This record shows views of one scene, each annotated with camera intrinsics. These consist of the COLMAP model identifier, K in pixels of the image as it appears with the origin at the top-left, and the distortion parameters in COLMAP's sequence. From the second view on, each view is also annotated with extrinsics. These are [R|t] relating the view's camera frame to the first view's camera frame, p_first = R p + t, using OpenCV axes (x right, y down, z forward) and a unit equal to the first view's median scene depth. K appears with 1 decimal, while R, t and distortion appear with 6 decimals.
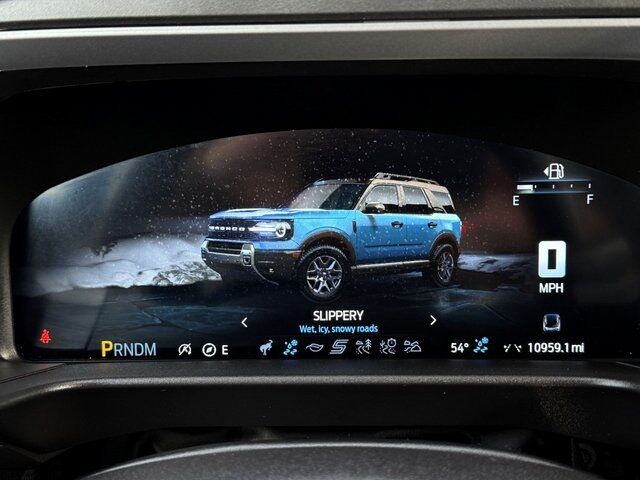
lens RADIAL K [[836.0, 0, 320.0], [0, 836.0, 240.0], [0, 0, 1]] dist [0.176527, -0.559611]
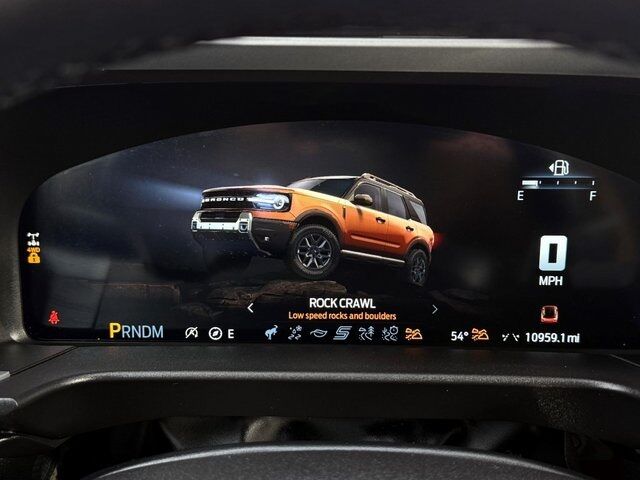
lens RADIAL K [[836.0, 0, 320.0], [0, 836.0, 240.0], [0, 0, 1]] dist [0.176527, -0.559611]
pose [[0.999558, 0.019589, 0.022348, -0.030975], [-0.021494, 0.995848, 0.088459, -0.079240], [-0.020523, -0.088900, 0.995829, -0.011404]]
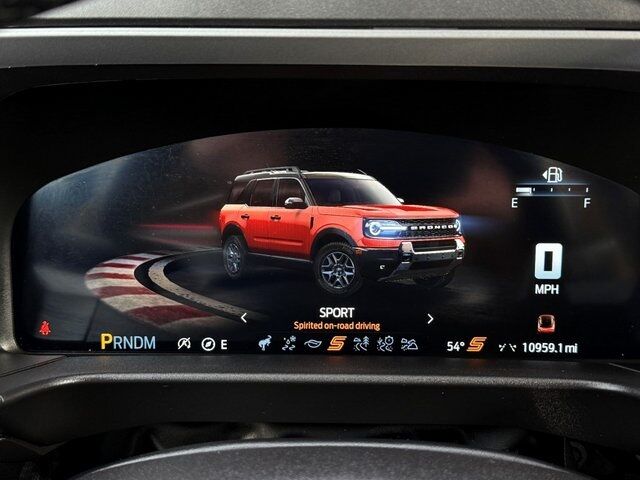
lens RADIAL K [[836.0, 0, 320.0], [0, 836.0, 240.0], [0, 0, 1]] dist [0.176527, -0.559611]
pose [[0.999627, 0.019033, 0.019605, -0.020726], [-0.019420, 0.999616, 0.019768, -0.017832], [-0.019221, -0.020141, 0.999612, -0.009928]]
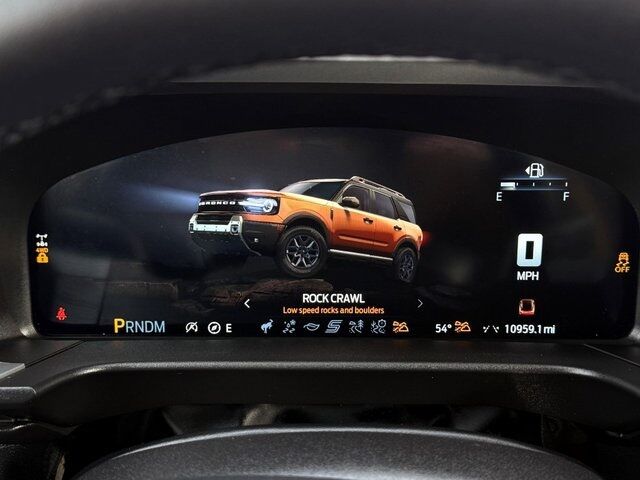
lens RADIAL K [[836.0, 0, 320.0], [0, 836.0, 240.0], [0, 0, 1]] dist [0.176527, -0.559611]
pose [[0.999074, 0.013294, 0.040927, -0.043031], [-0.016781, 0.996150, 0.086050, -0.081742], [-0.039626, -0.086657, 0.995450, -0.079741]]
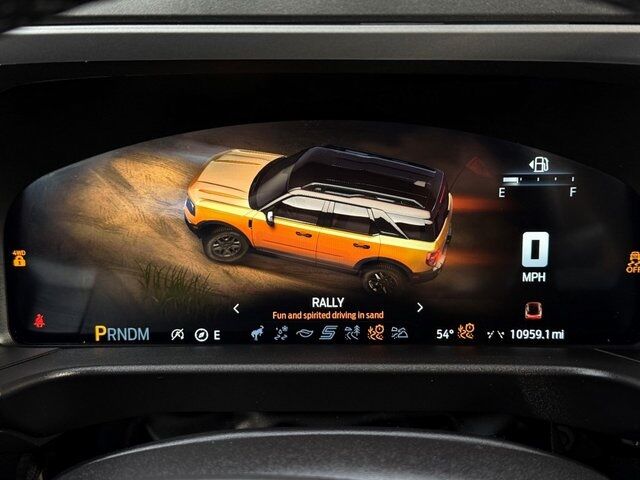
lens RADIAL K [[837.1, 0, 323.1], [0, 837.1, 243.4], [0, 0, 1]] dist [0.171382, -0.549838]
pose [[0.999438, 0.008053, 0.032529, -0.018897], [-0.009417, 0.999072, 0.042023, -0.026232], [-0.032160, -0.042306, 0.998587, -0.023925]]
